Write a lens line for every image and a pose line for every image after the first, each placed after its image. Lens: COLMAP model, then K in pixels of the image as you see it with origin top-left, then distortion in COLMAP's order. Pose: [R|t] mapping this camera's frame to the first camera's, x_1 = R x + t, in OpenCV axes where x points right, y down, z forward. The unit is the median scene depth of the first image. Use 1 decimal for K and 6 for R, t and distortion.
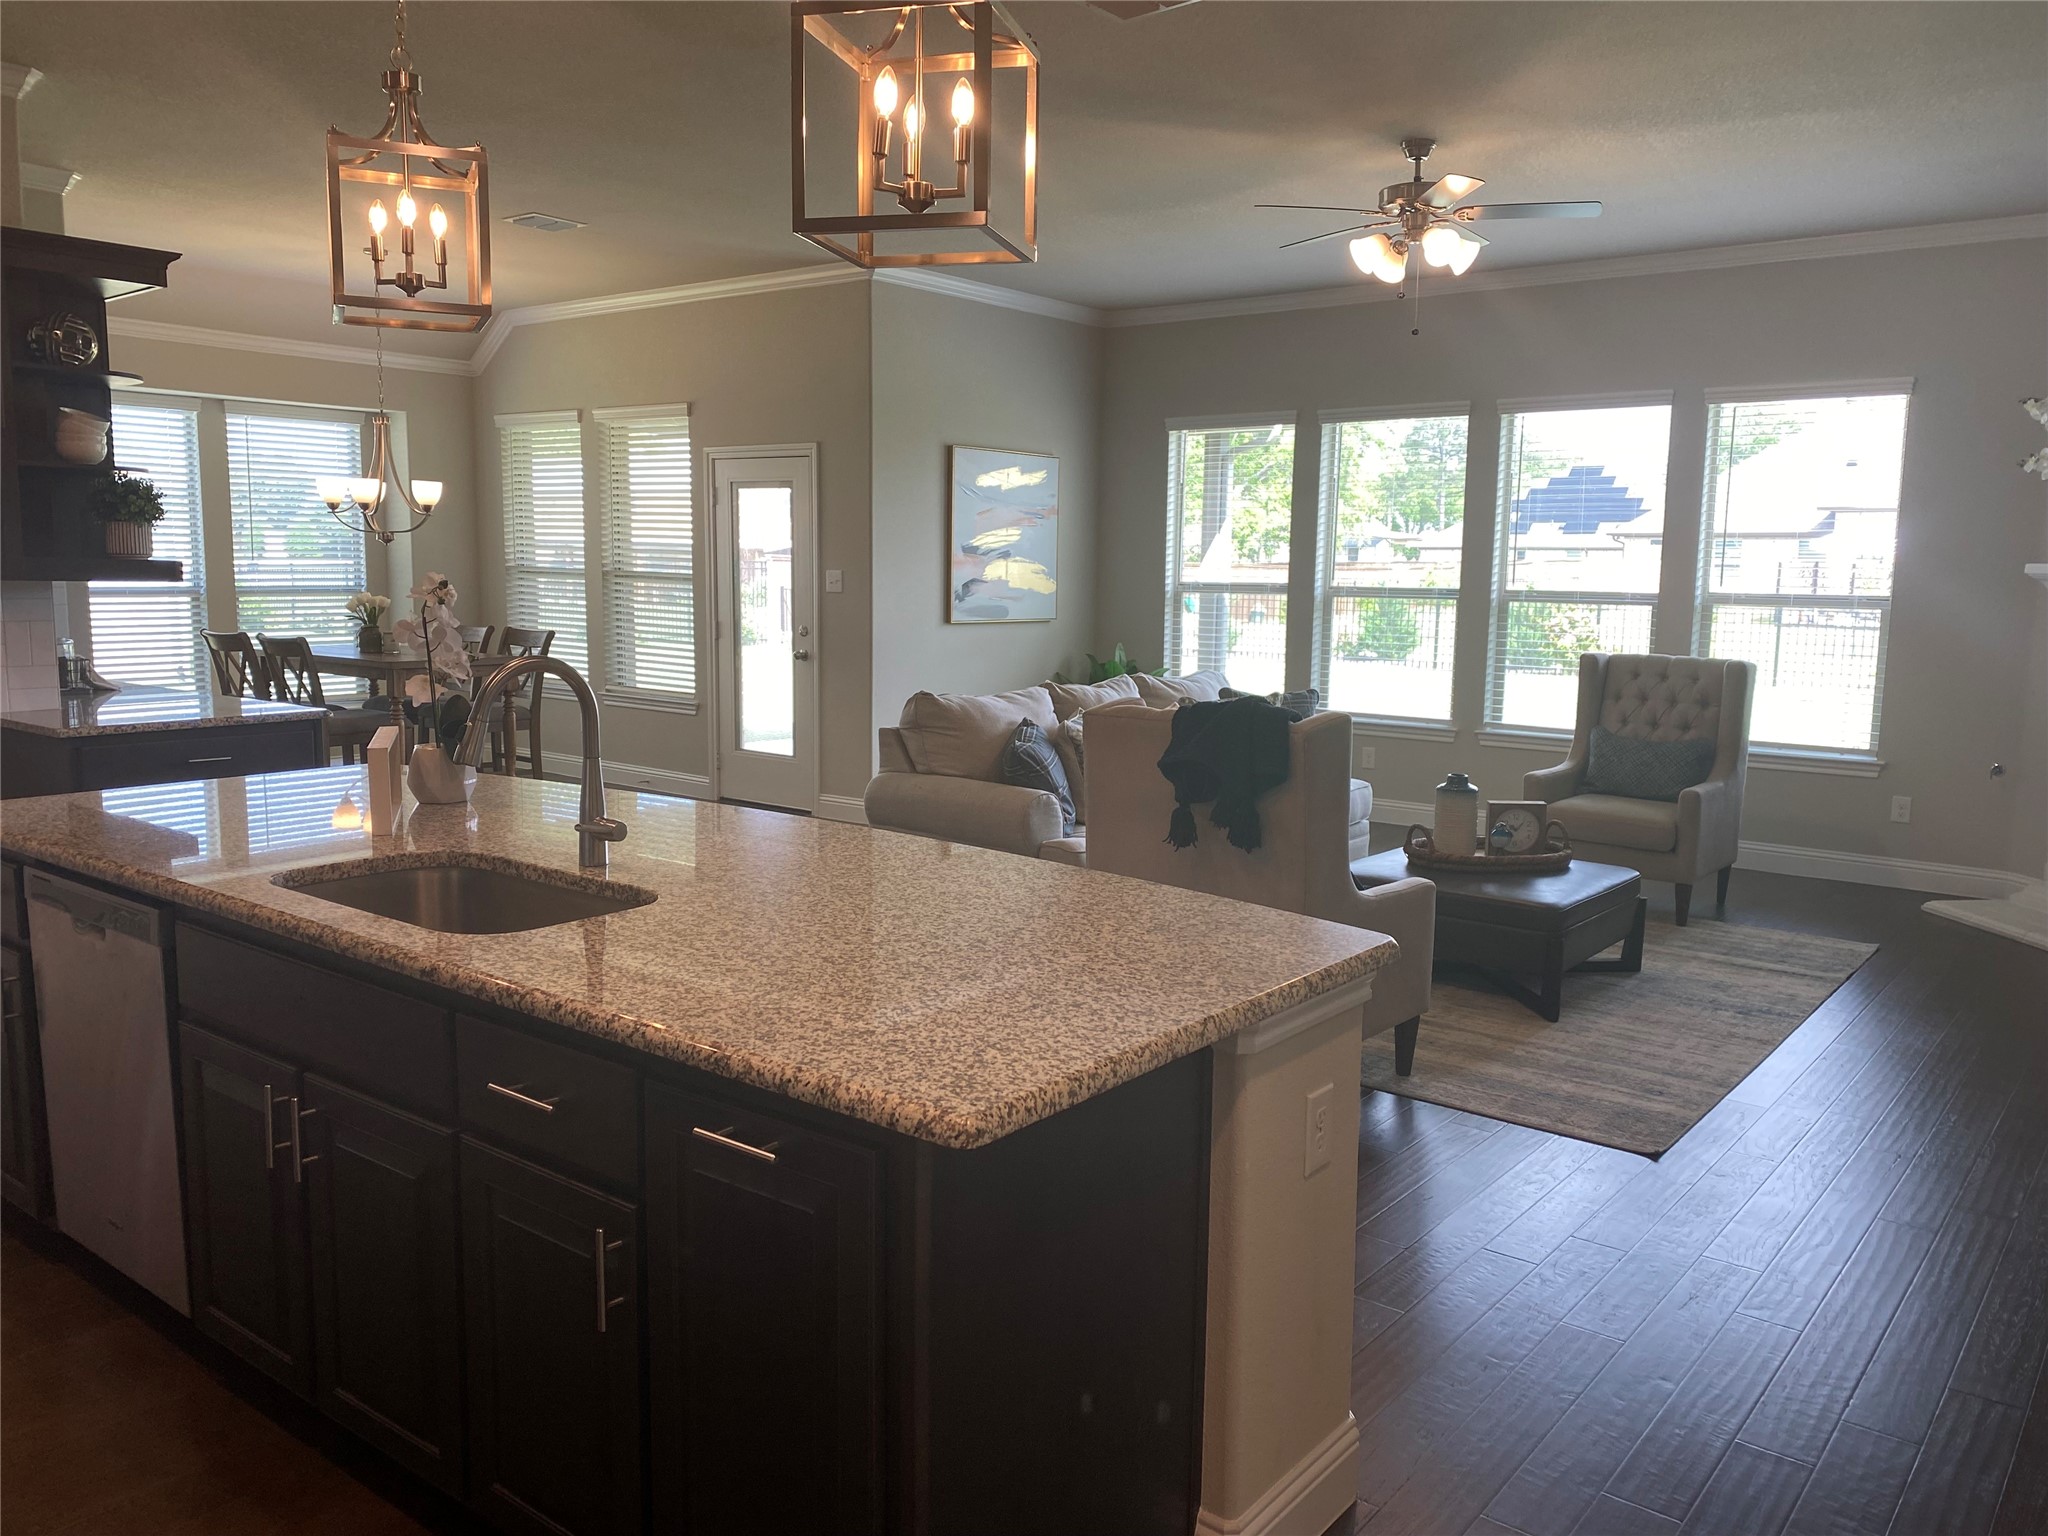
lens RADIAL K [[1562.8, 0, 1031.7], [0, 1562.8, 752.9], [0, 0, 1]] dist [0.039347, -0.049674]
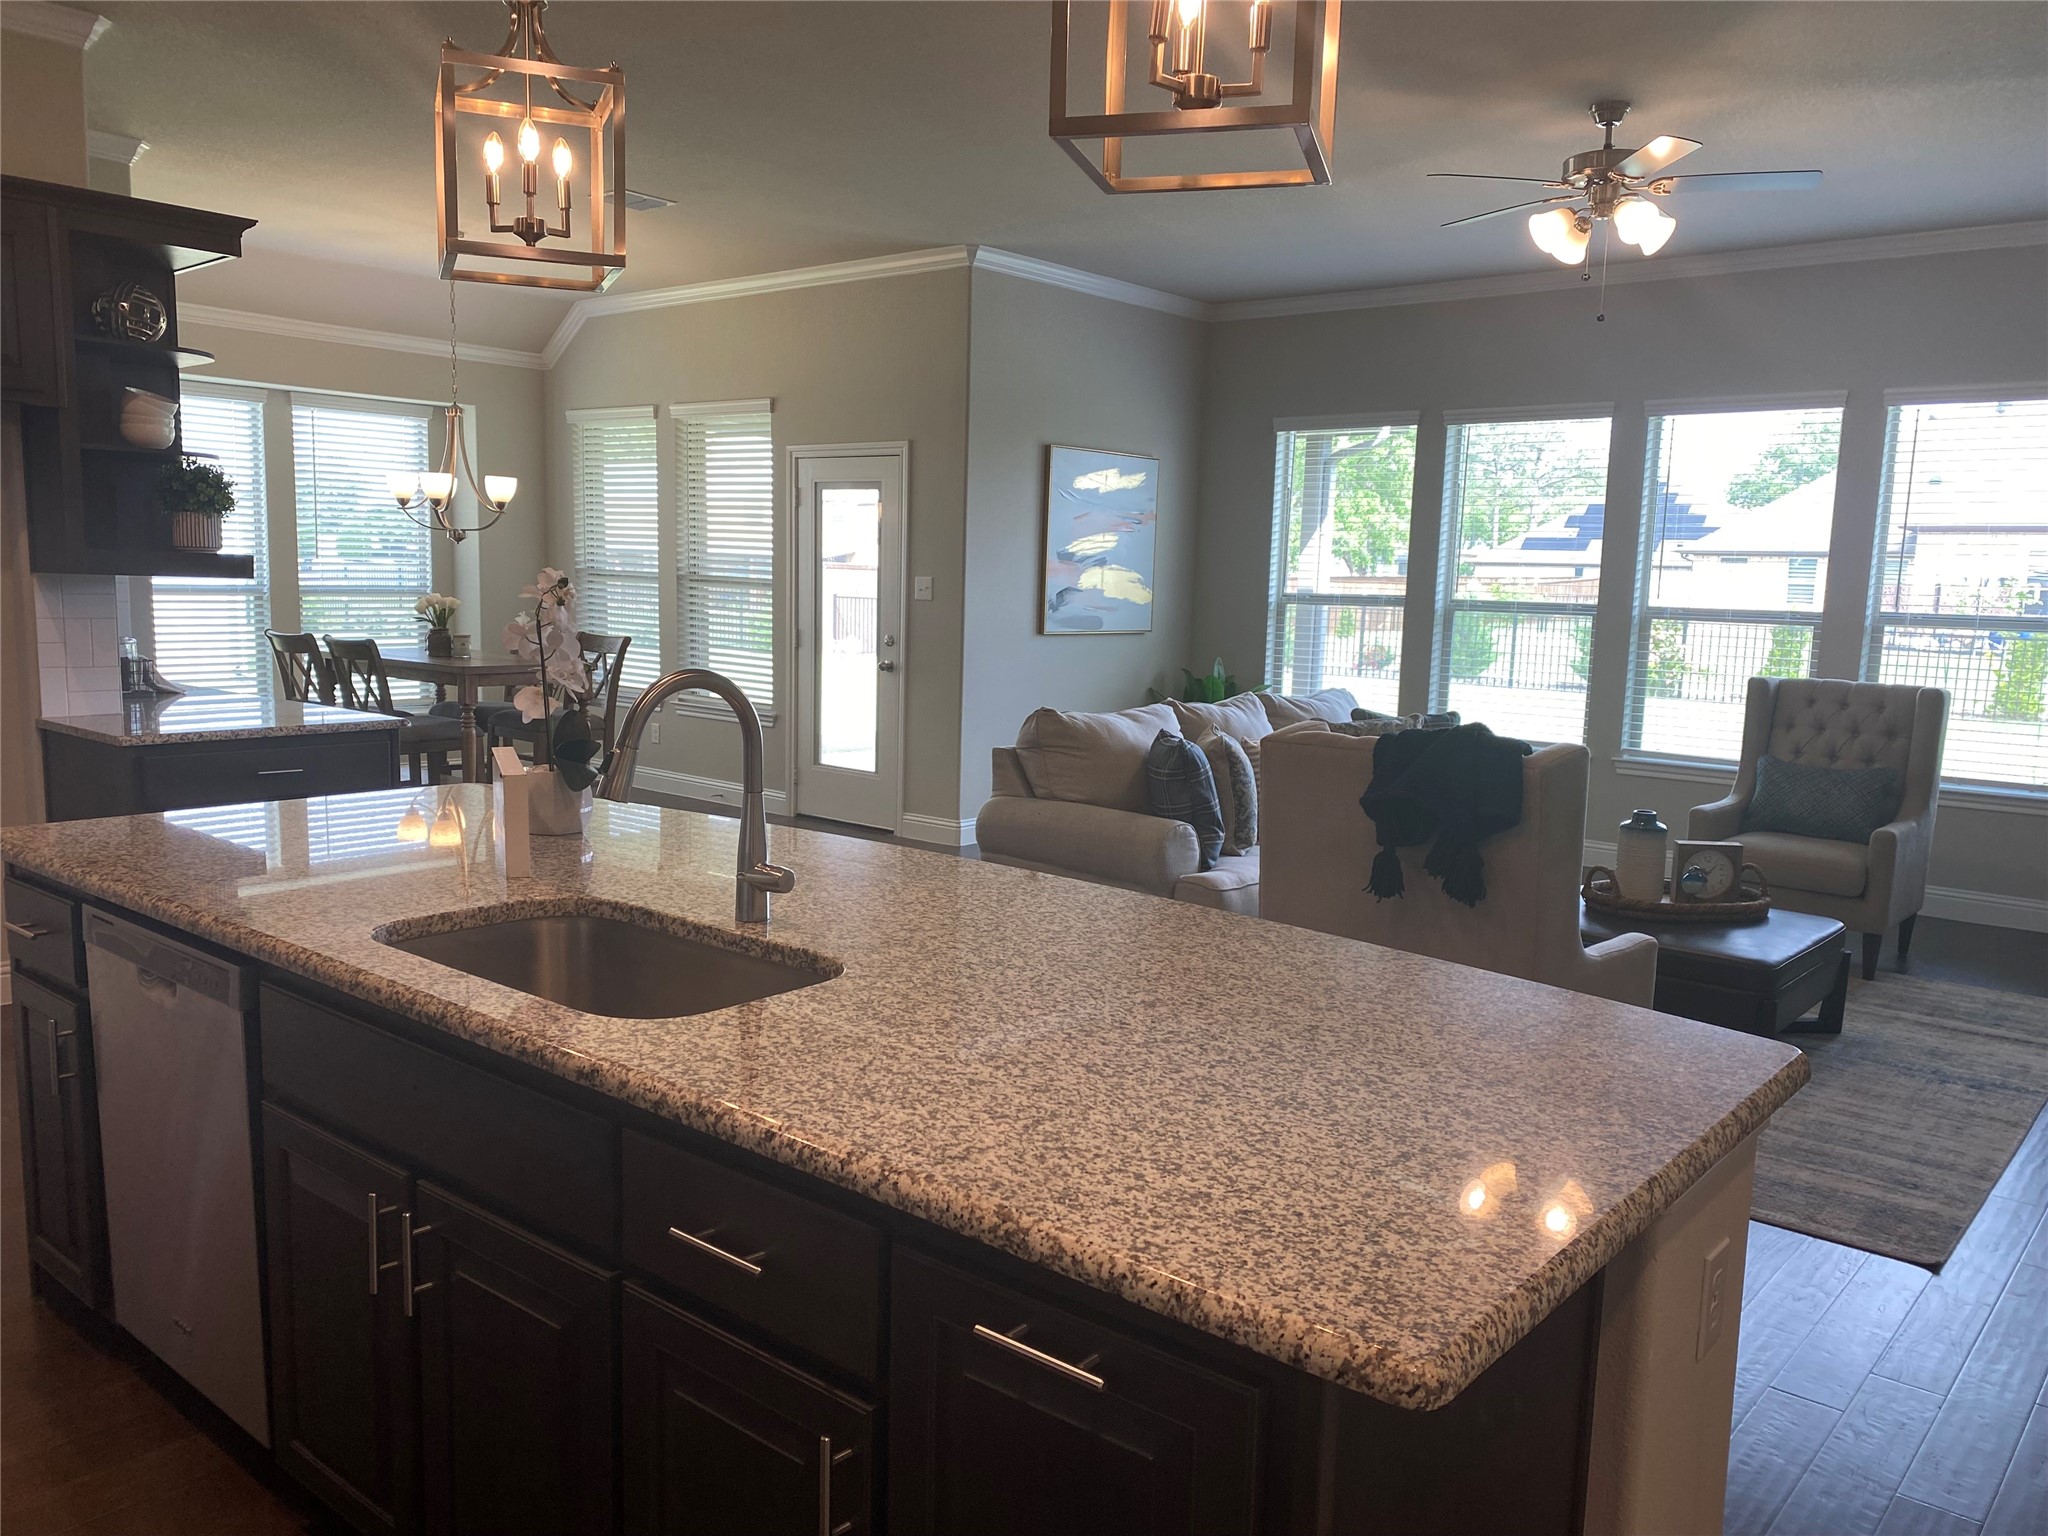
lens RADIAL K [[1562.8, 0, 1015.6], [0, 1562.8, 779.1], [0, 0, 1]] dist [0.039347, -0.049674]
pose [[0.999267, 0.017499, -0.034053, -0.060443], [-0.017160, 0.999801, 0.010201, -0.007928], [0.034225, -0.009609, 0.999368, 0.093600]]
